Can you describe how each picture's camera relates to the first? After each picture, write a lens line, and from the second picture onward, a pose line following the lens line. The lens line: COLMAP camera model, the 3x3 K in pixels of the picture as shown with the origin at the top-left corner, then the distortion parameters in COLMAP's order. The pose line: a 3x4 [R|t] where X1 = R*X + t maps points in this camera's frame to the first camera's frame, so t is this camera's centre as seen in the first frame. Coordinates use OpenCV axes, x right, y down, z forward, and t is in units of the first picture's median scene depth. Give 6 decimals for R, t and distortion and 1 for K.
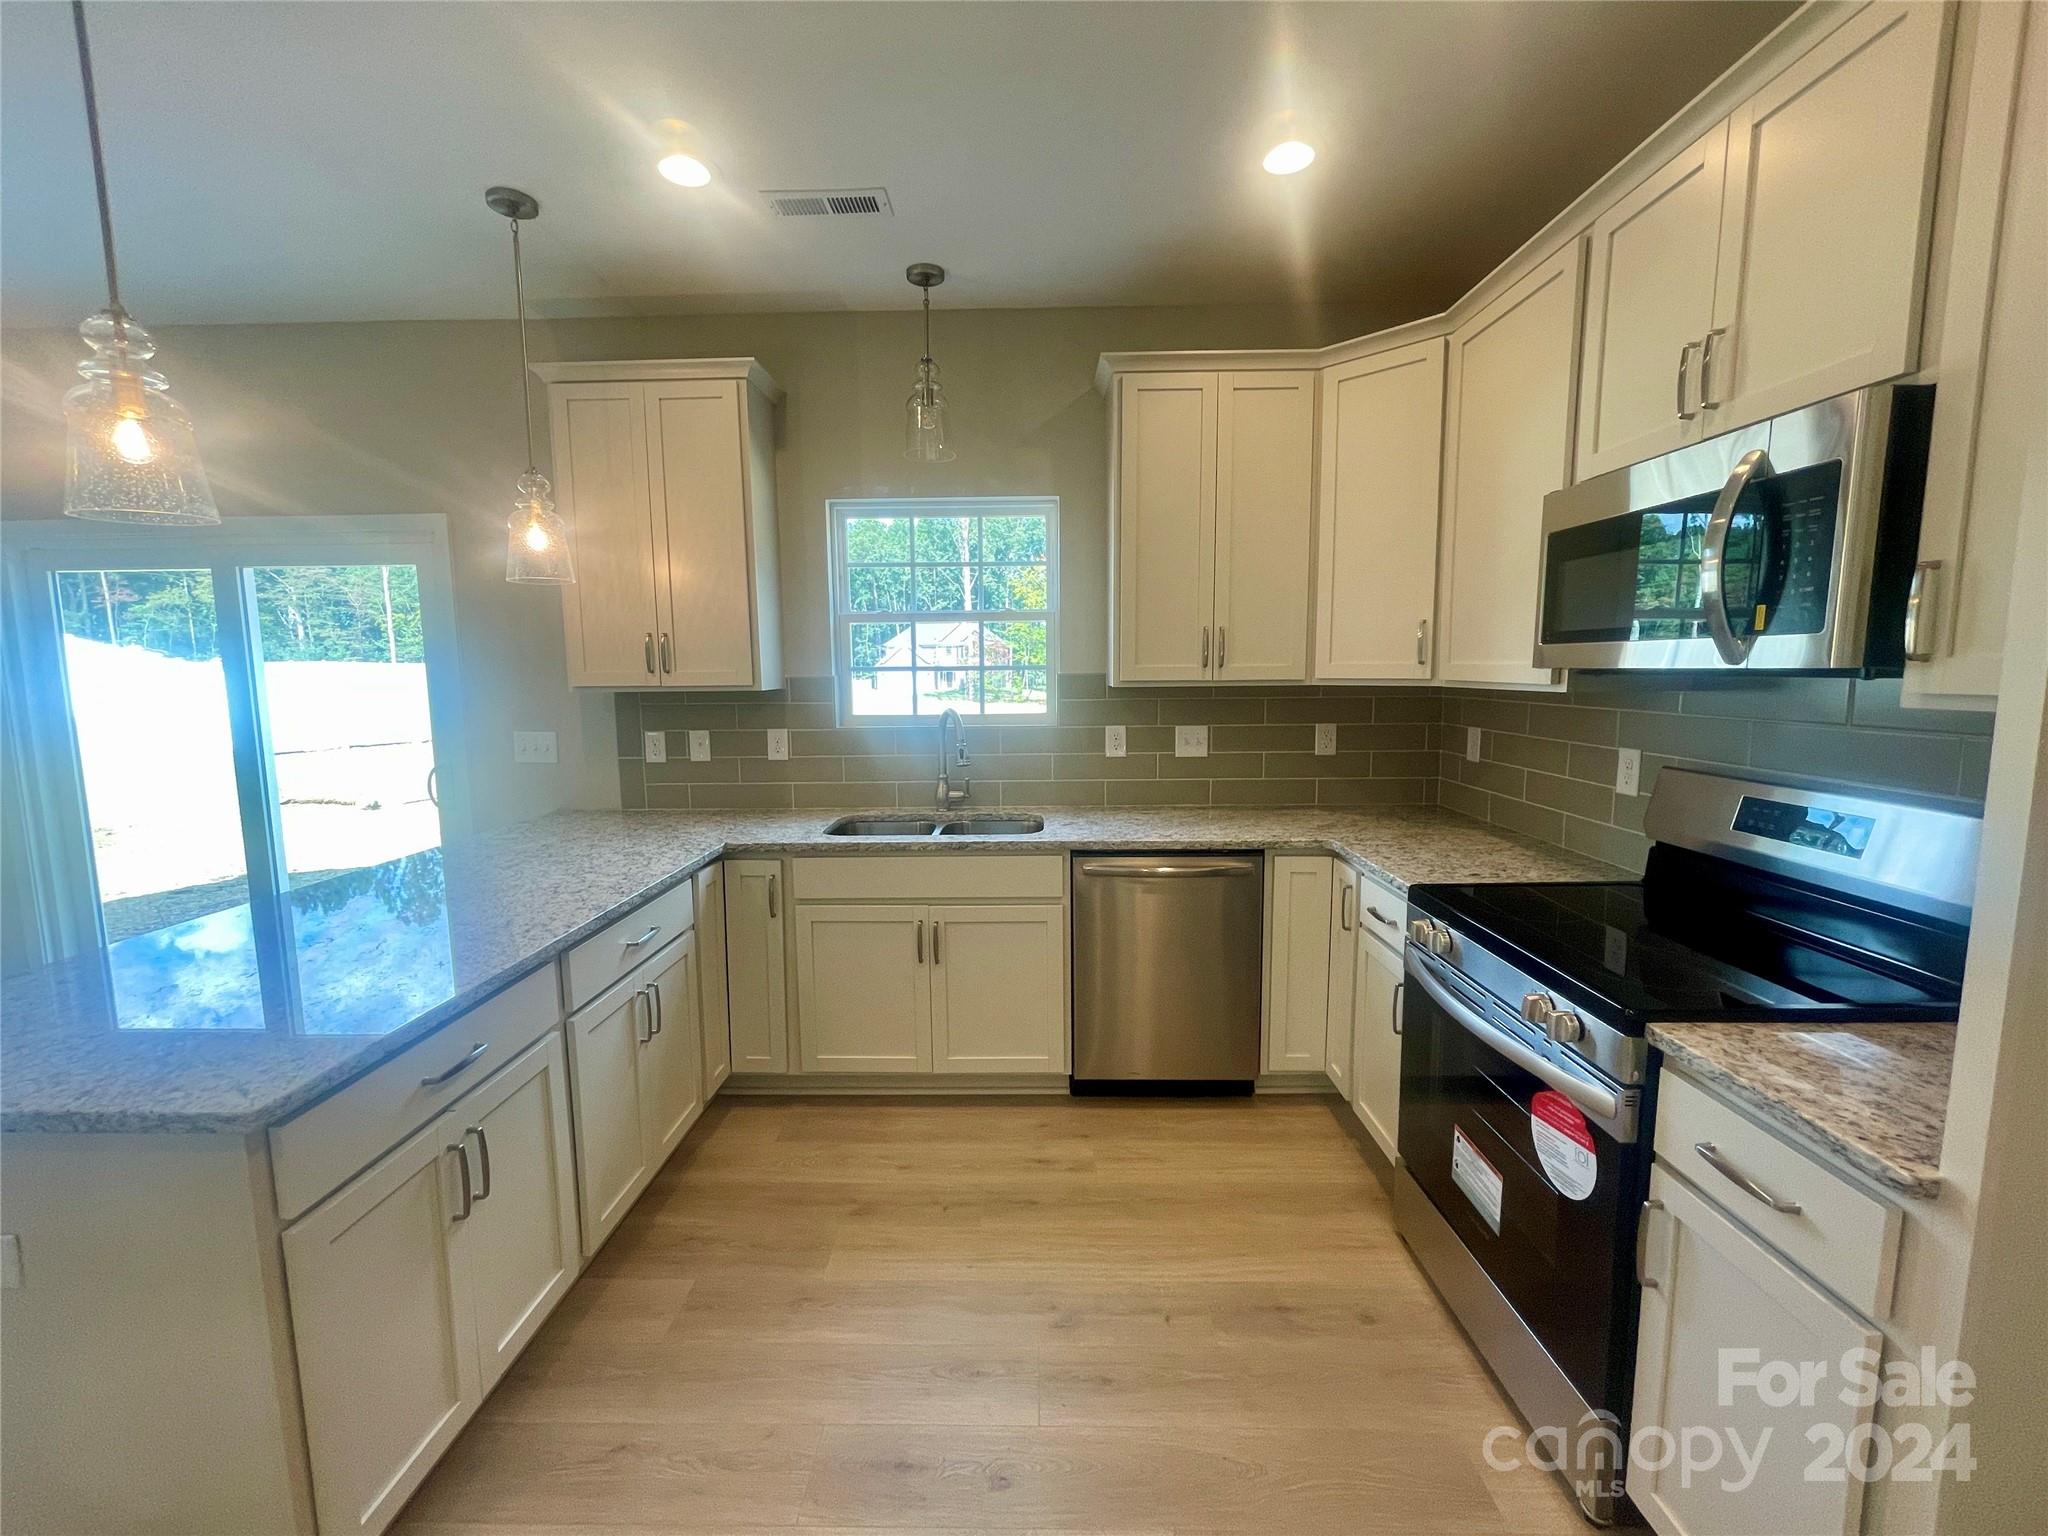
lens RADIAL K [[831.5, 0, 1017.2], [0, 831.5, 762.6], [0, 0, 1]] dist [0.001634, 0.000010]
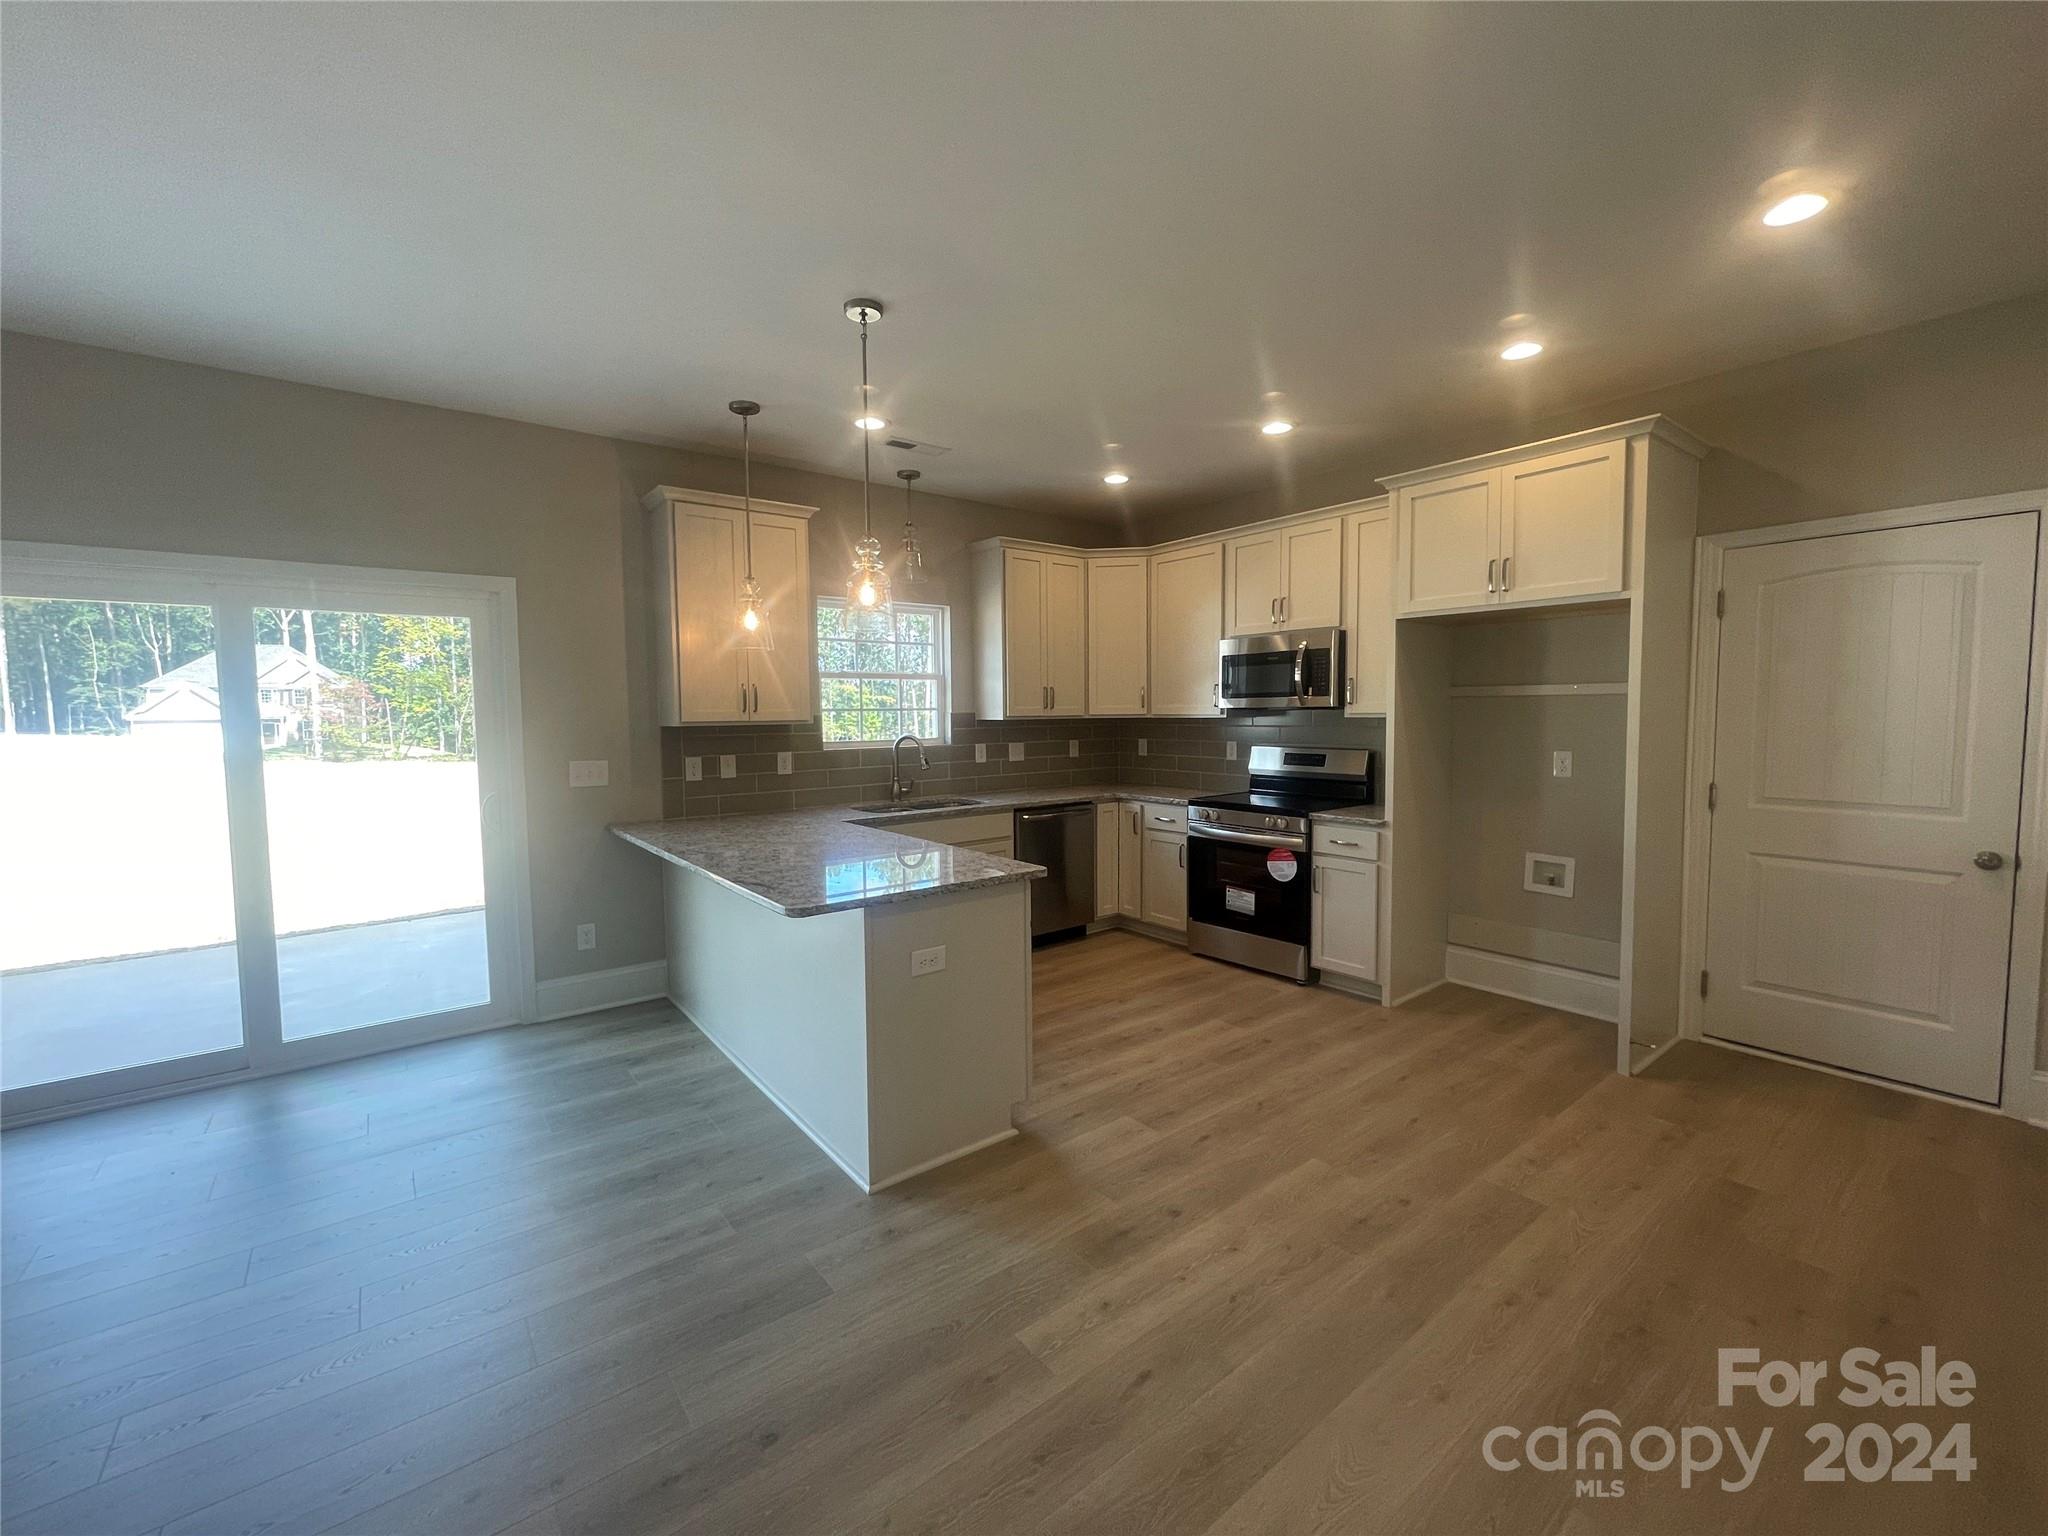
lens RADIAL K [[831.5, 0, 1017.2], [0, 831.5, 762.6], [0, 0, 1]] dist [0.001634, 0.000010]
pose [[0.777995, -0.037890, 0.627127, -1.365886], [0.074924, 0.996652, -0.032734, 0.083485], [-0.623787, 0.072454, 0.778229, -0.532408]]
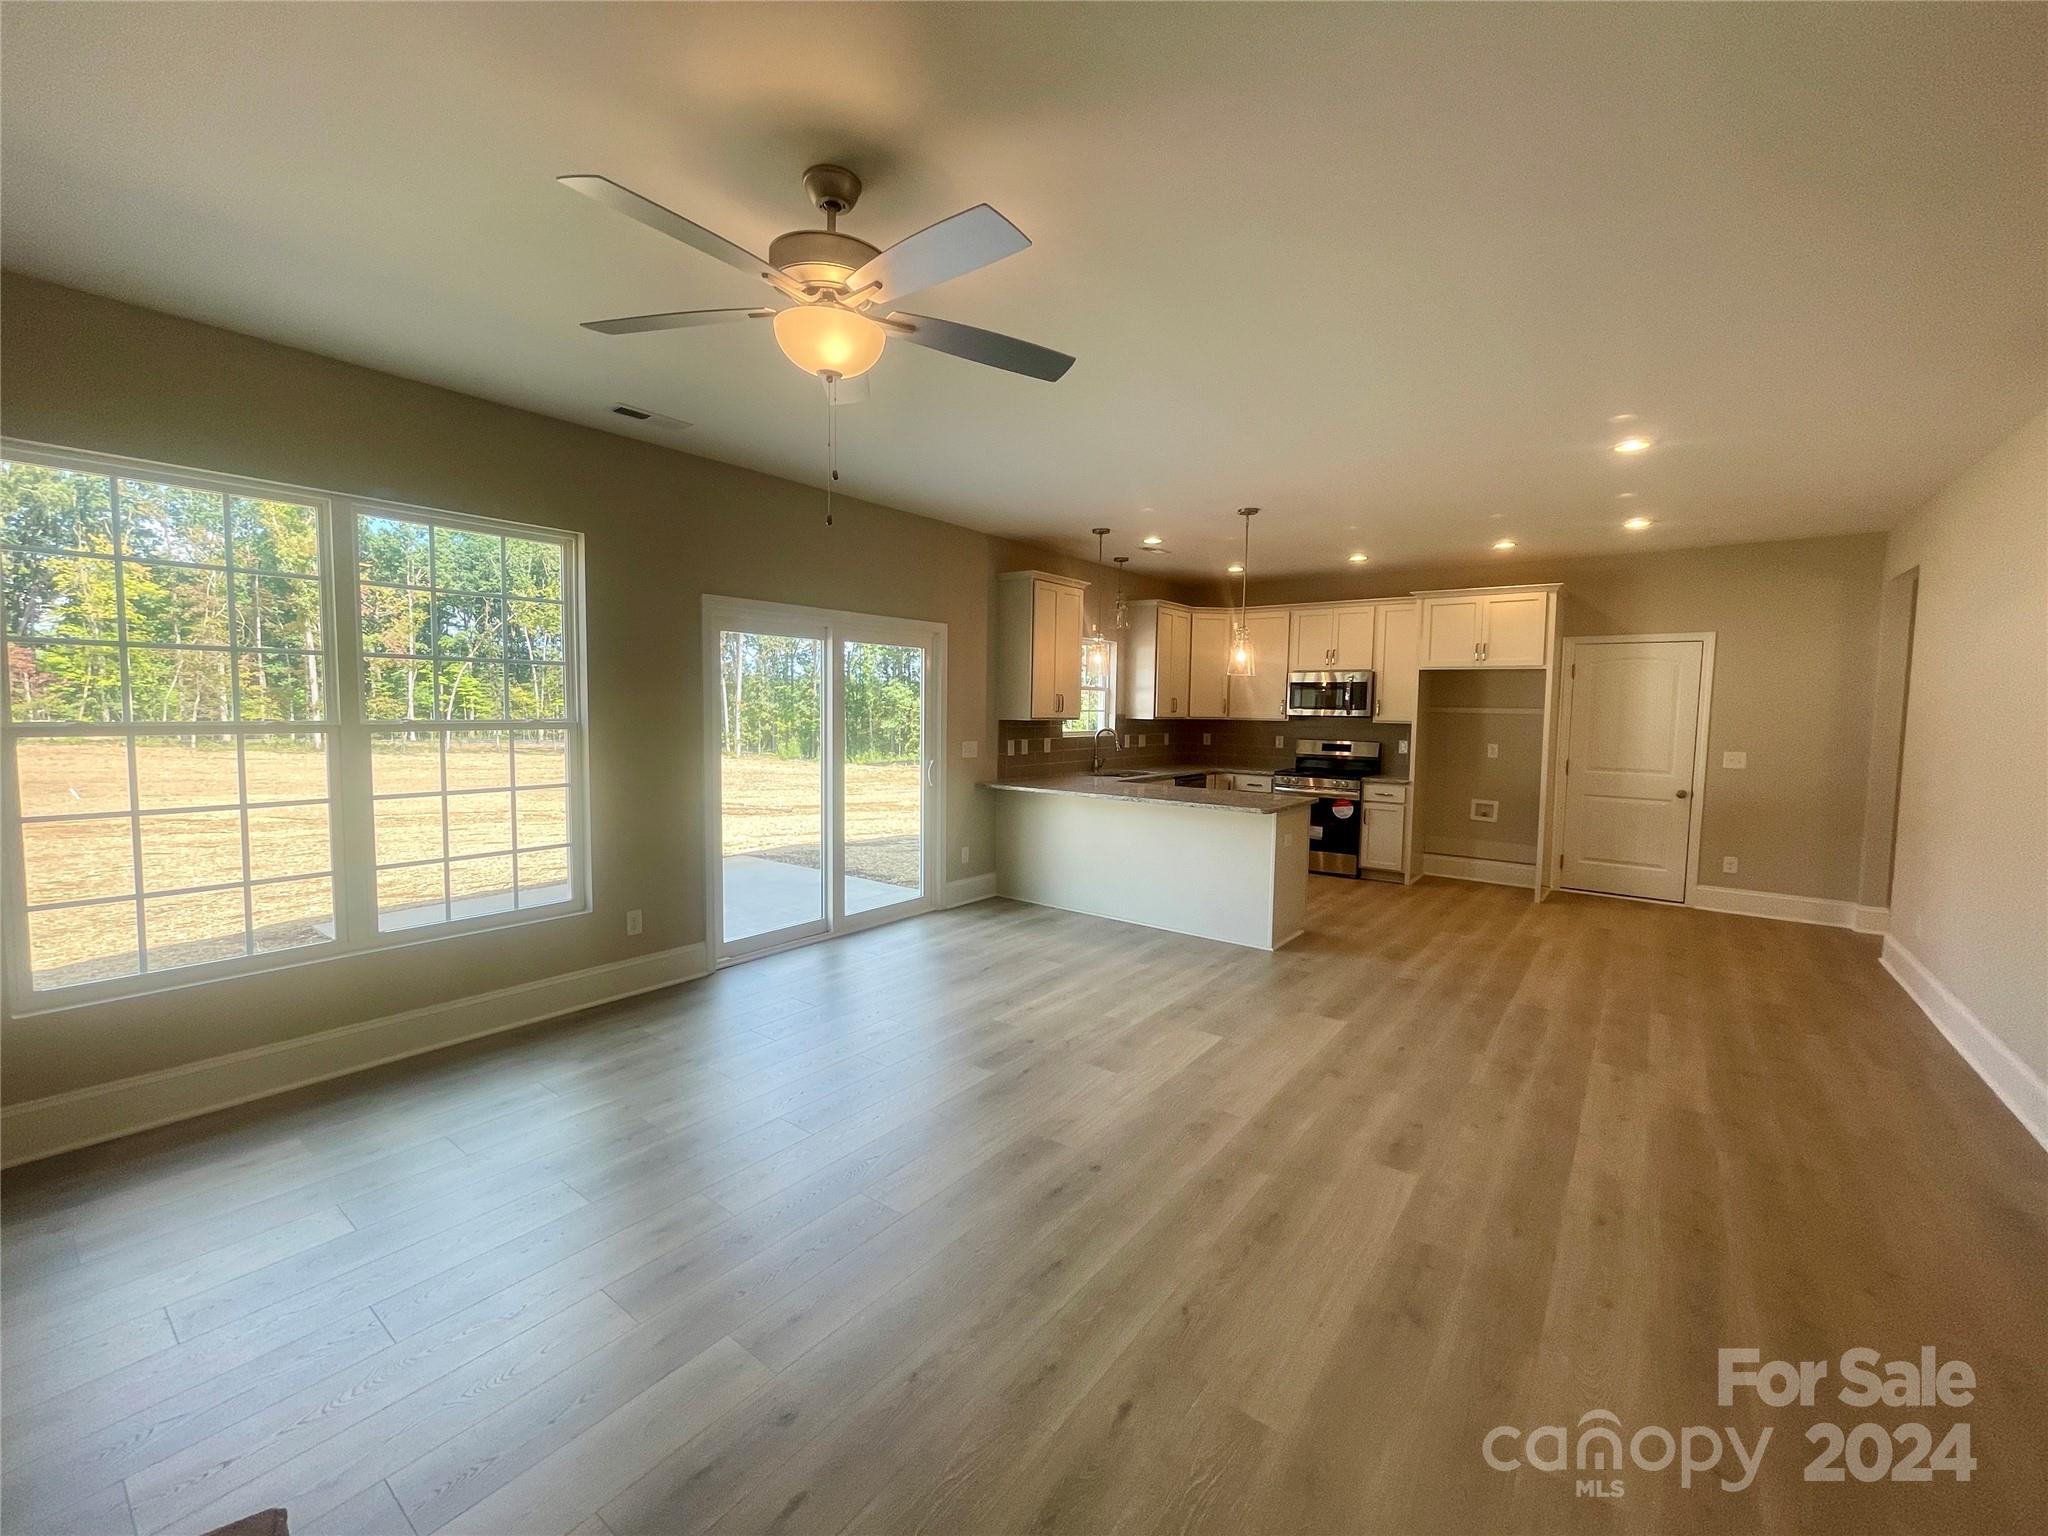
lens RADIAL K [[837.2, 0, 1017.4], [0, 837.2, 759.7], [0, 0, 1]] dist [0.001517, 0.000185]
pose [[0.593367, -0.032911, 0.804259, -3.249351], [0.071104, 0.997401, -0.011644, 0.055050], [-0.801785, 0.064095, 0.594165, -0.325577]]
